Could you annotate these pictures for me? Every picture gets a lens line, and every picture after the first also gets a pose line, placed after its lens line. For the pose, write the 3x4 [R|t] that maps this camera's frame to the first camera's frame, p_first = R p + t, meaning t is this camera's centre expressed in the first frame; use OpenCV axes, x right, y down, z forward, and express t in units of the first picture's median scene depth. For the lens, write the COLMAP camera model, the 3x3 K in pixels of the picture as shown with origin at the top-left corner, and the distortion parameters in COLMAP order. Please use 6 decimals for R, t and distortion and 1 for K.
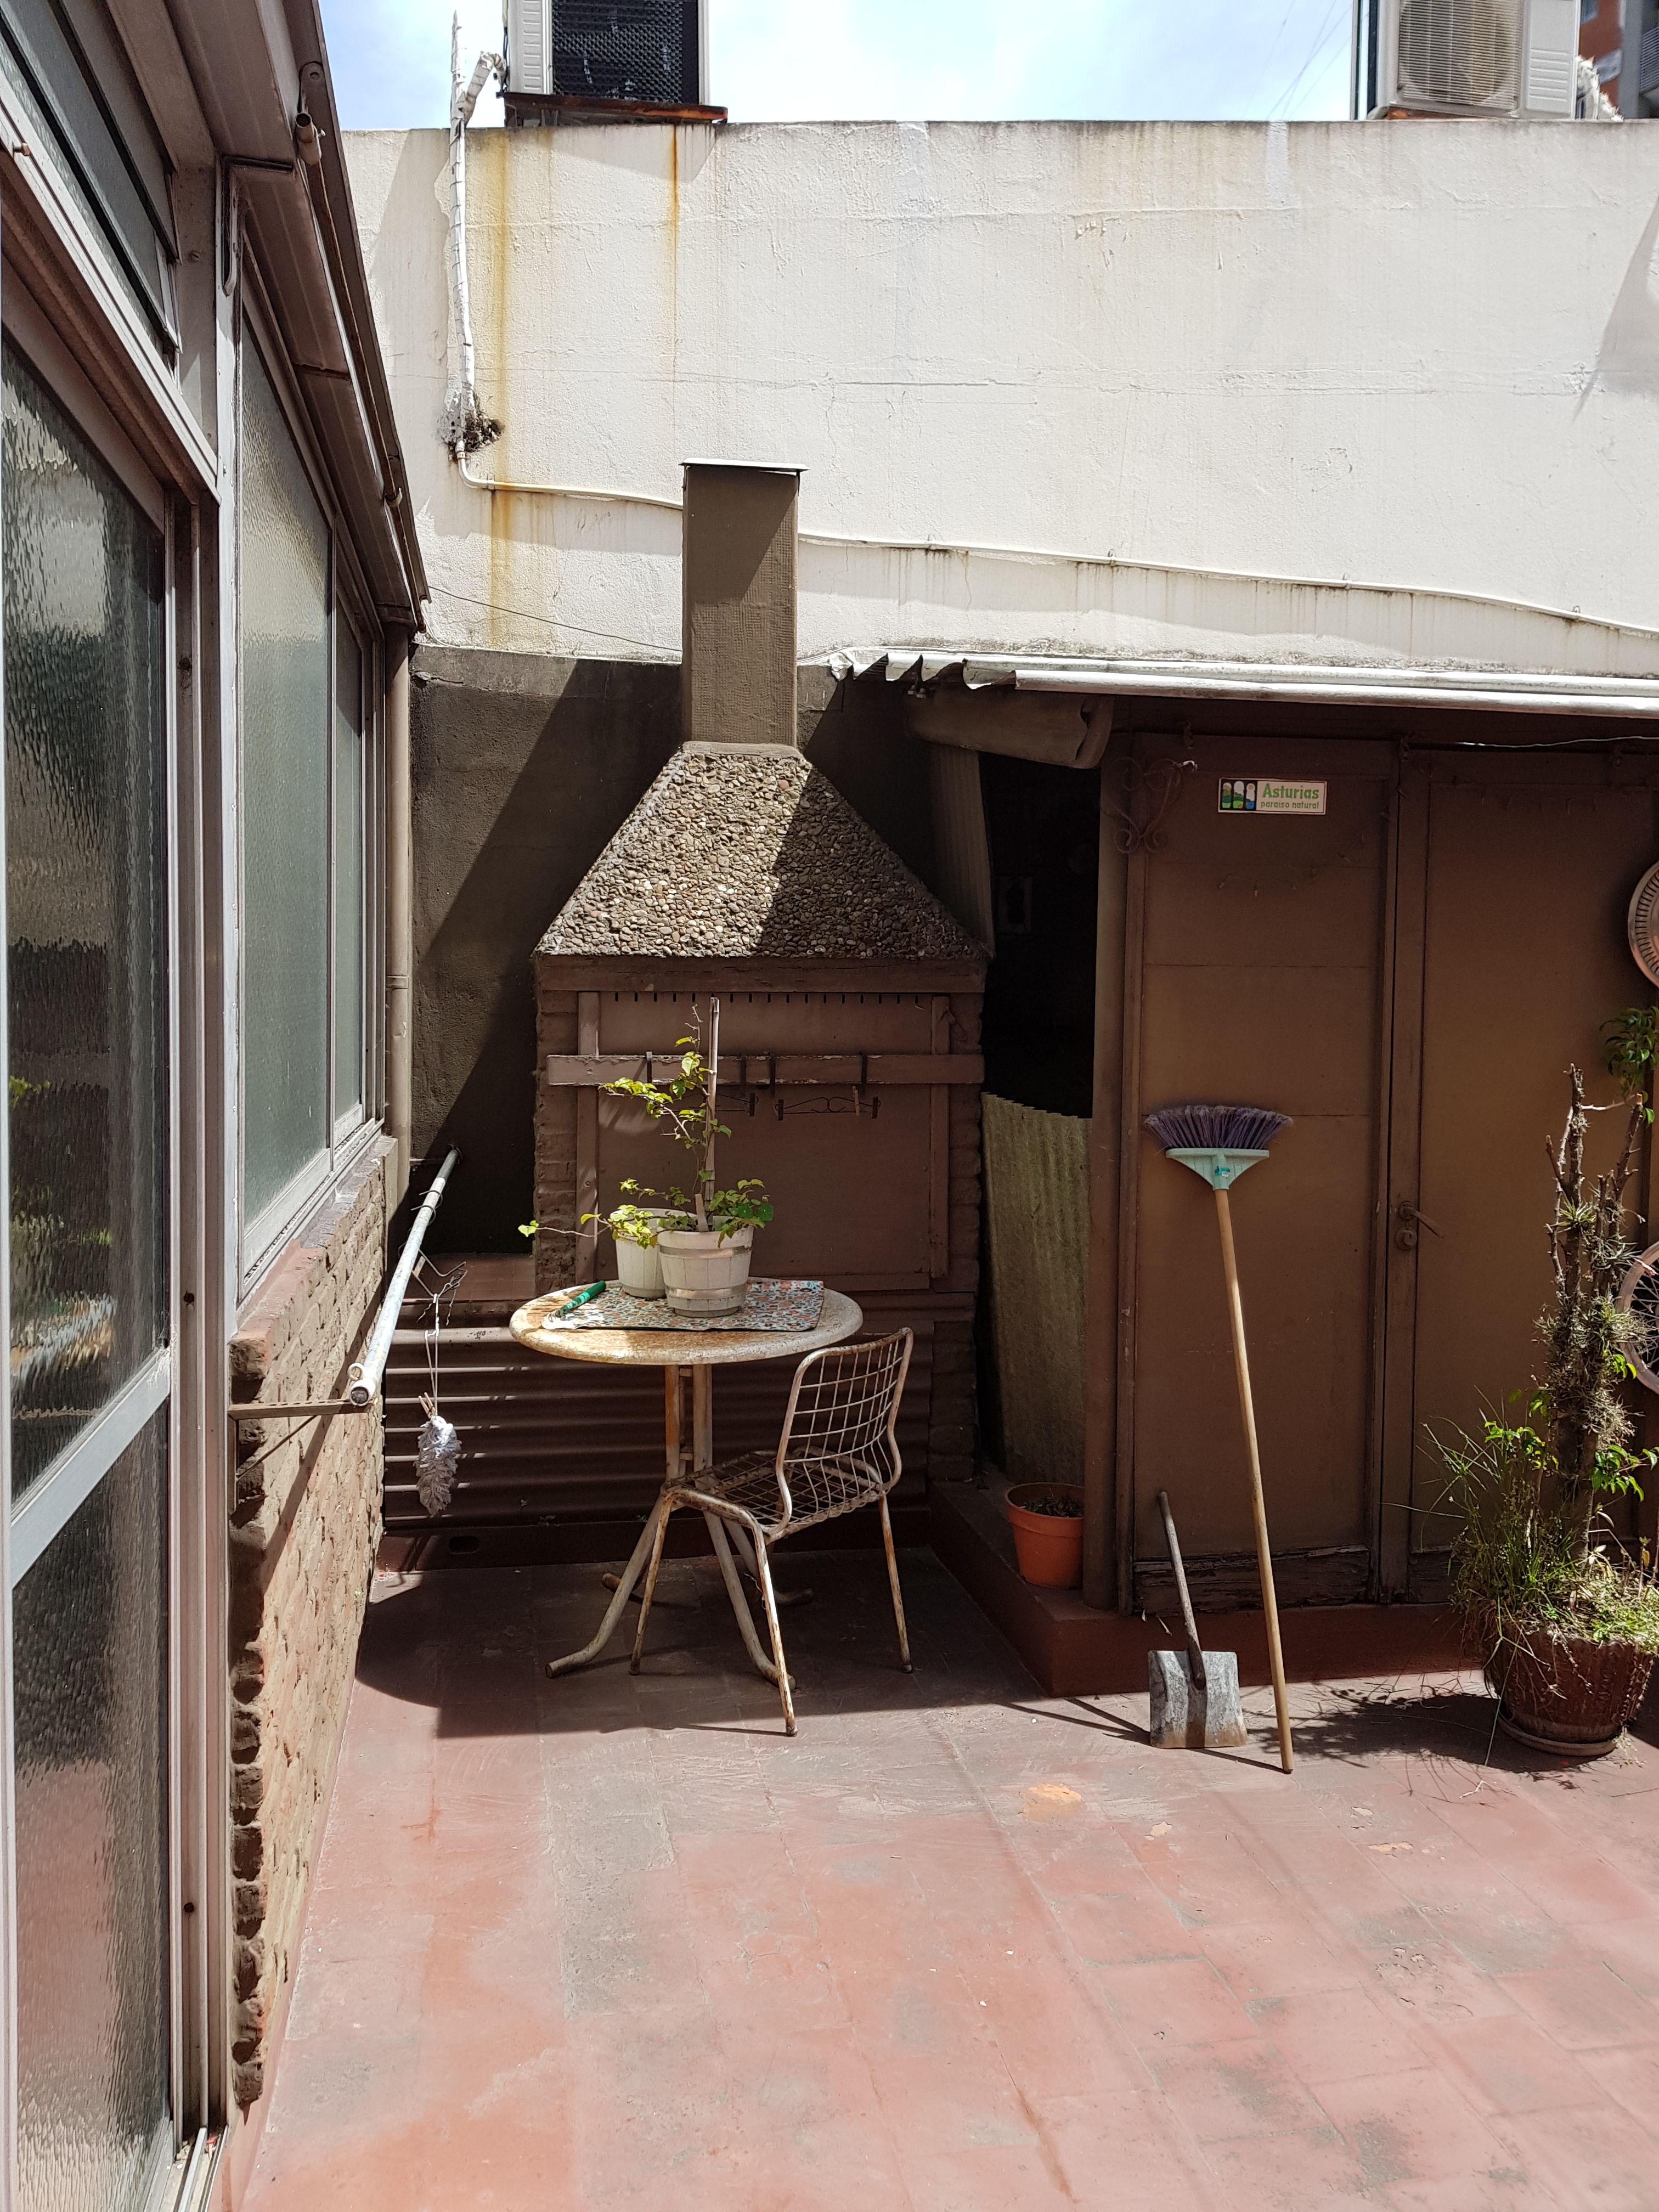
lens RADIAL K [[1663.8, 0, 763.8], [0, 1663.8, 1068.3], [0, 0, 1]] dist [0.082205, -0.128356]
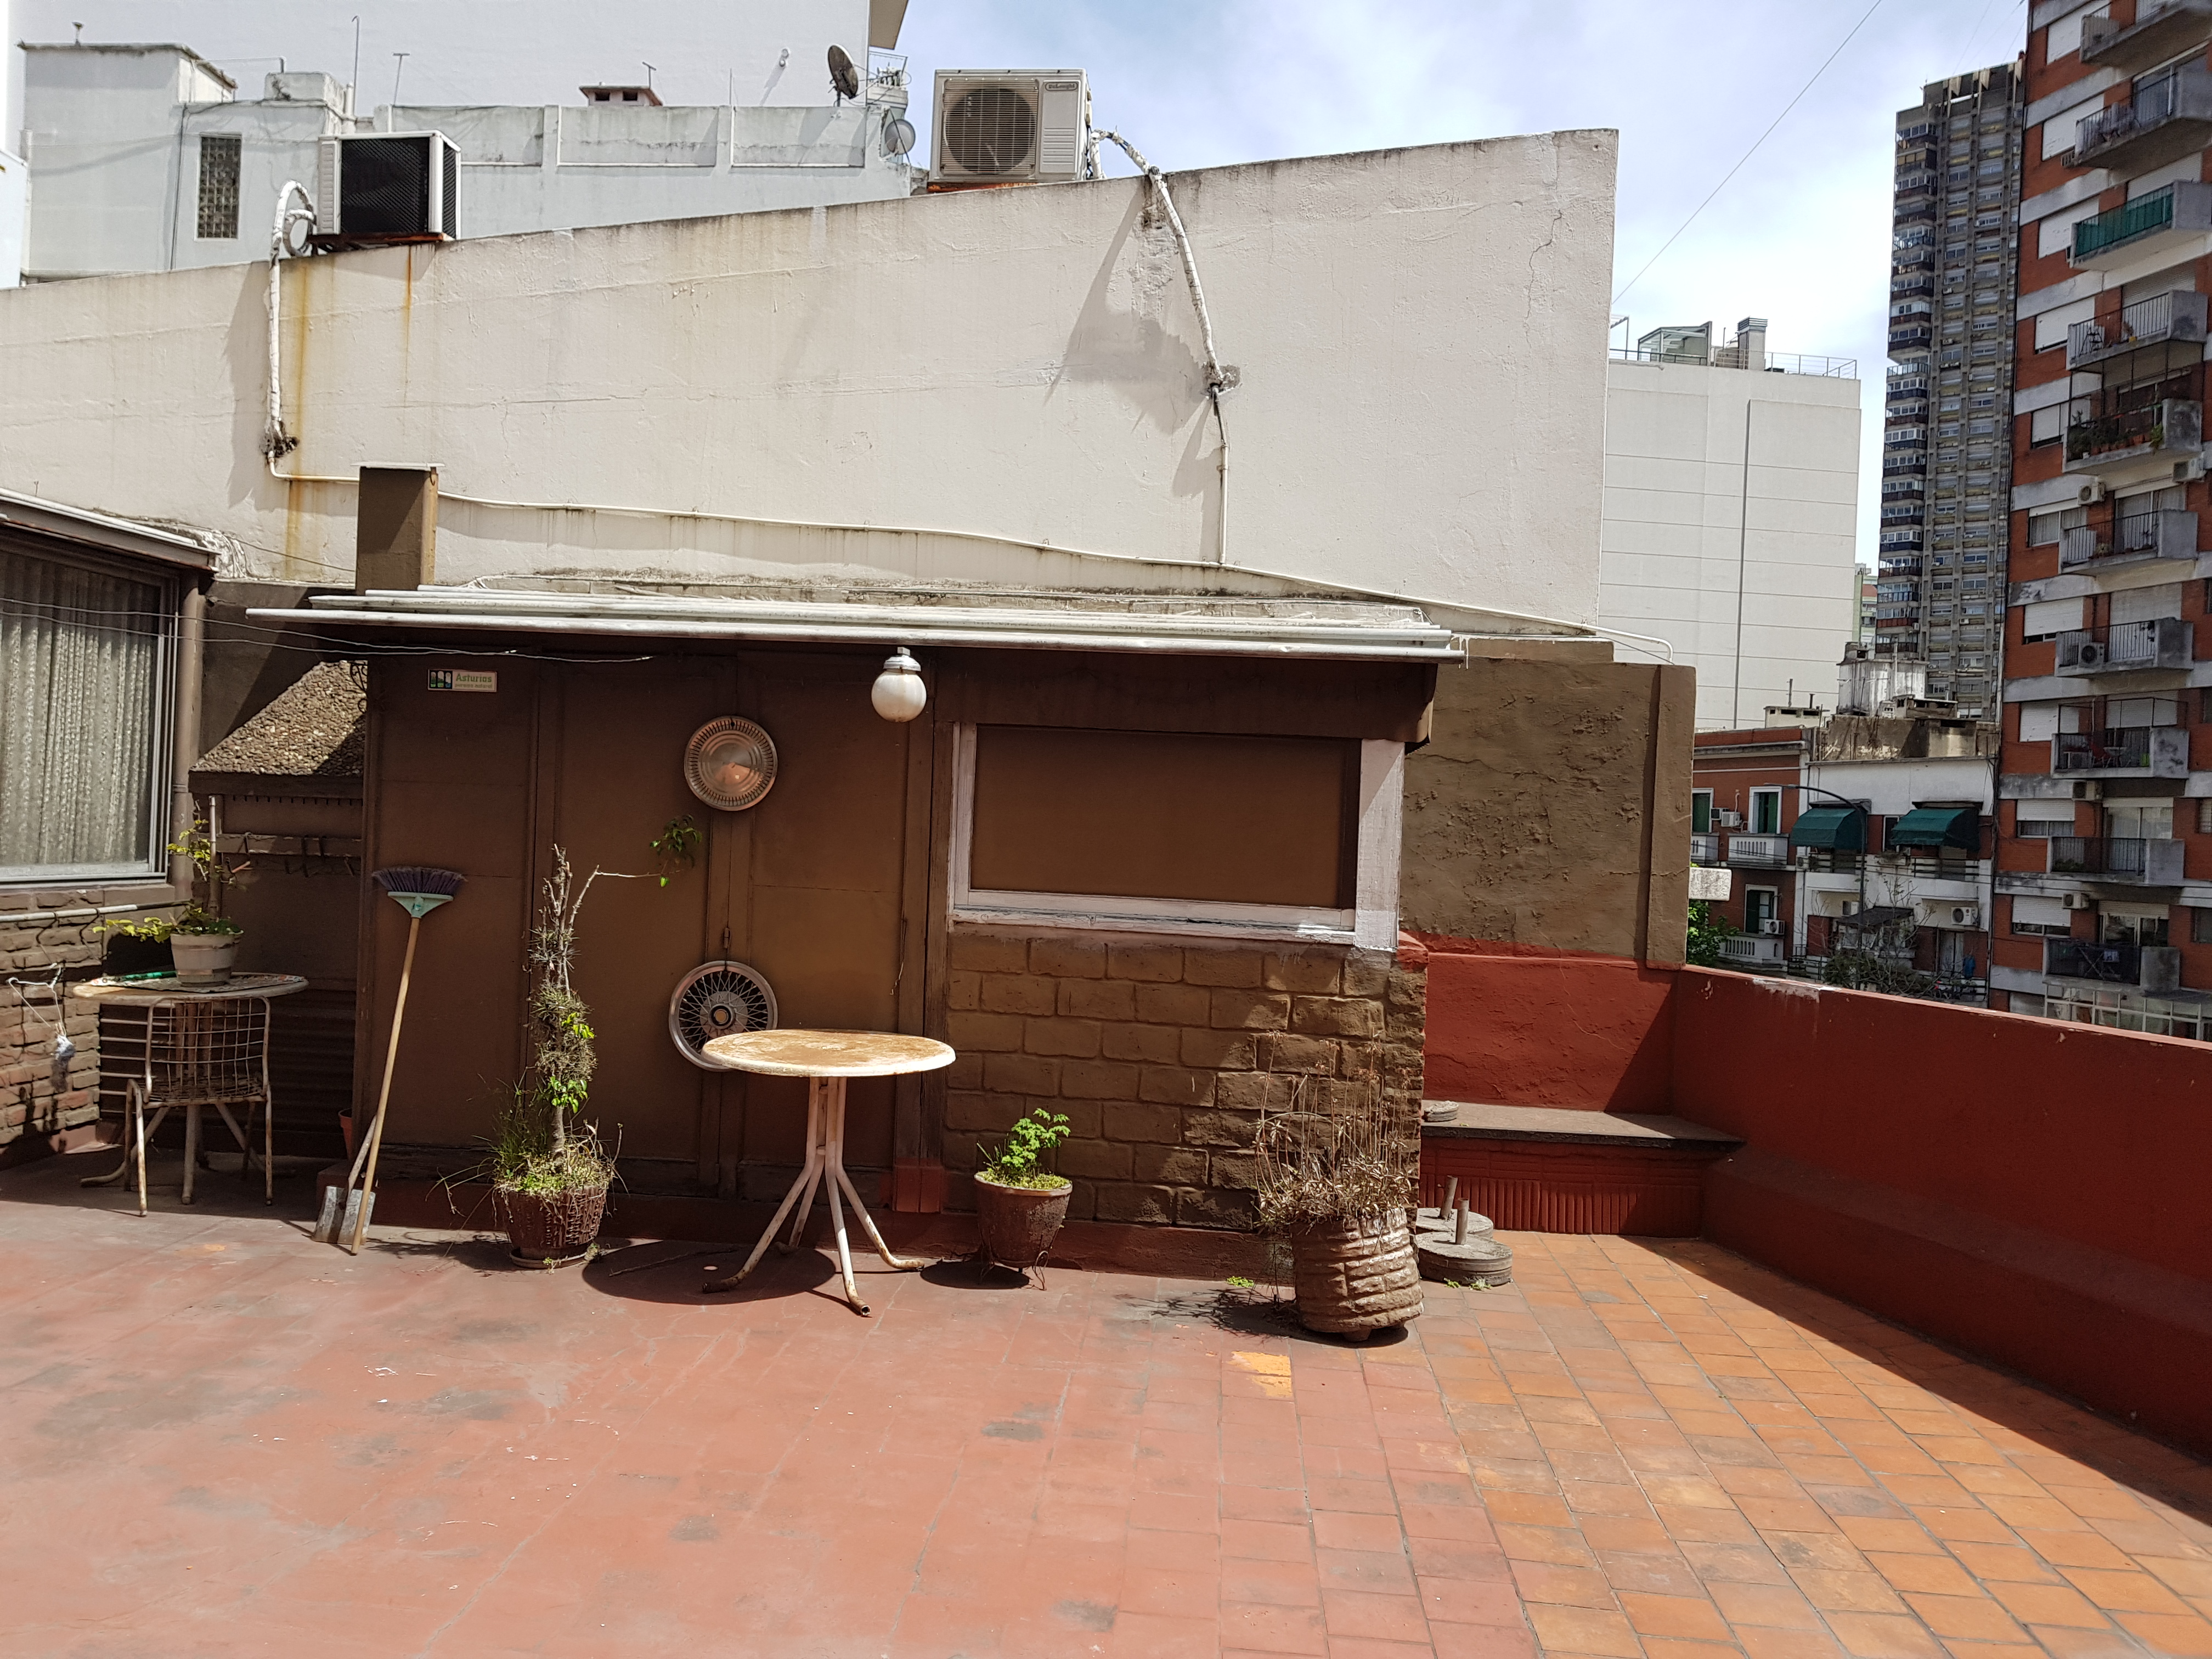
lens RADIAL K [[1711.3, 0, 1109.3], [0, 1711.3, 847.4], [0, 0, 1]] dist [0.112090, -0.173544]
pose [[0.961947, 0.029891, -0.271596, 1.359306], [-0.043556, 0.998063, -0.044425, 0.048743], [0.269742, 0.054564, 0.961386, -0.450071]]
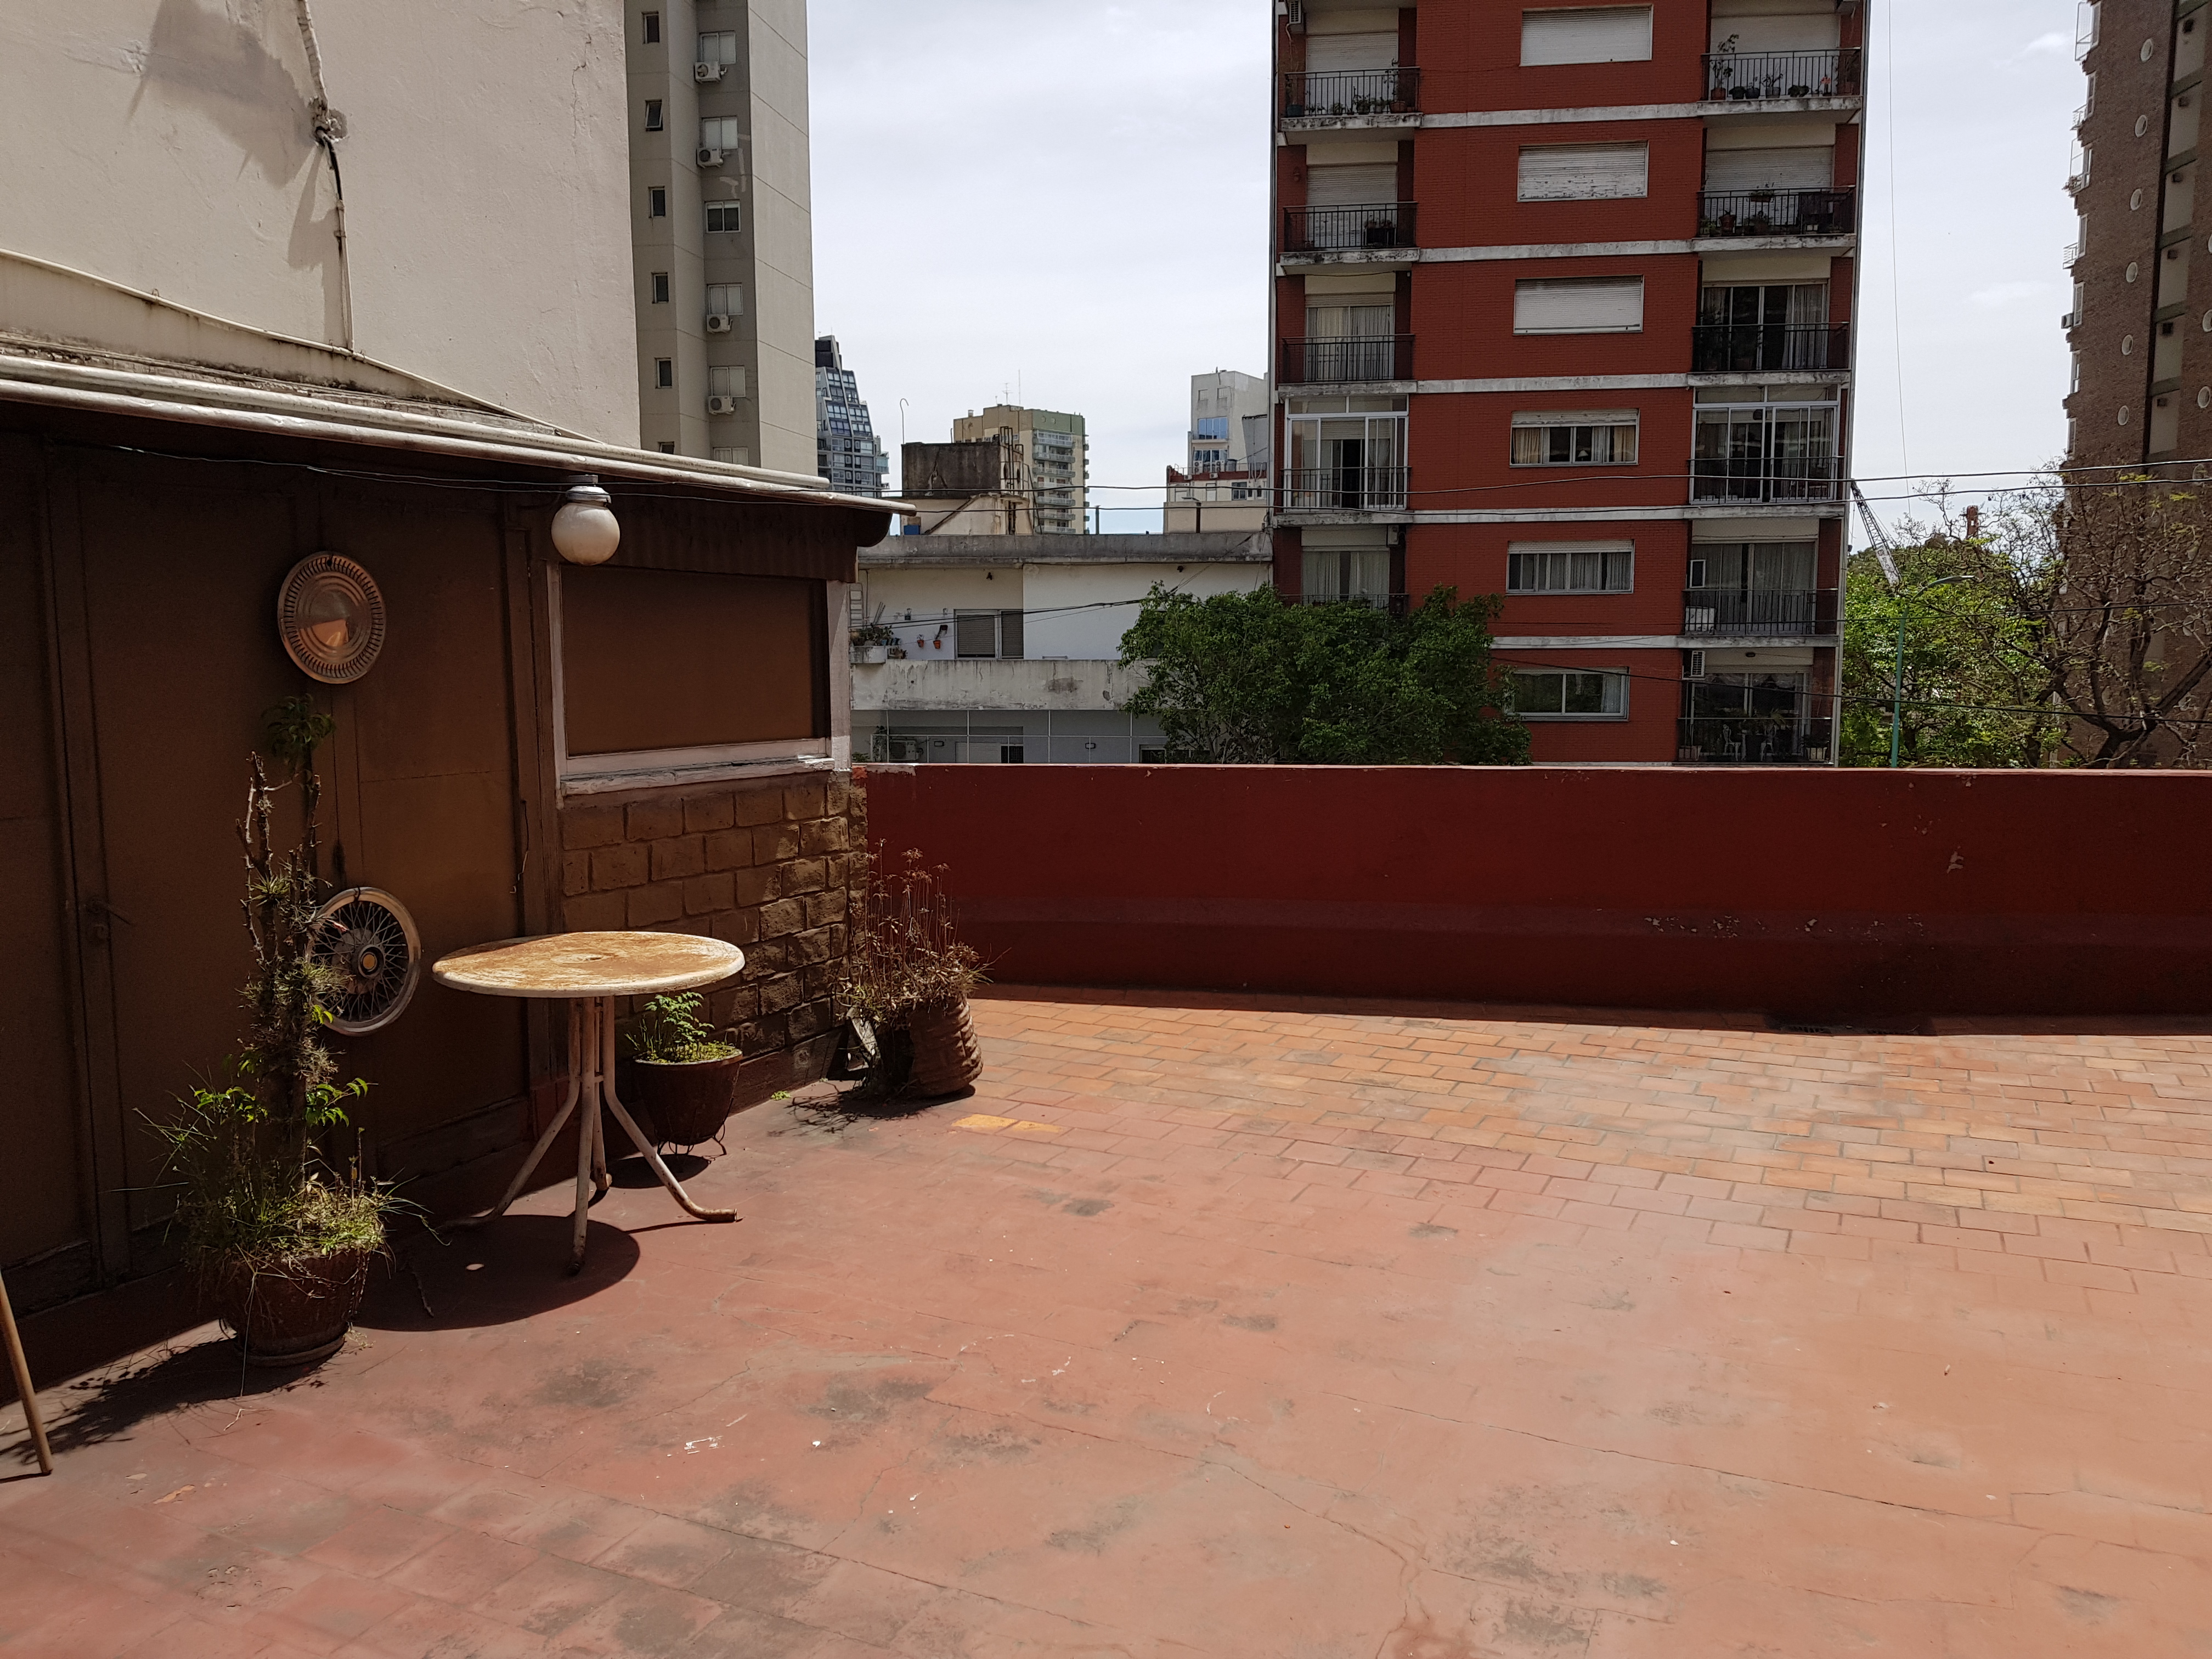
lens RADIAL K [[1728.1, 0, 1016.9], [0, 1728.1, 856.4], [0, 0, 1]] dist [0.099738, -0.185081]
pose [[0.596453, -0.114612, 0.794423, -0.123225], [0.055226, 0.993267, 0.101836, -0.021404], [-0.800746, -0.016867, 0.598767, -0.074357]]
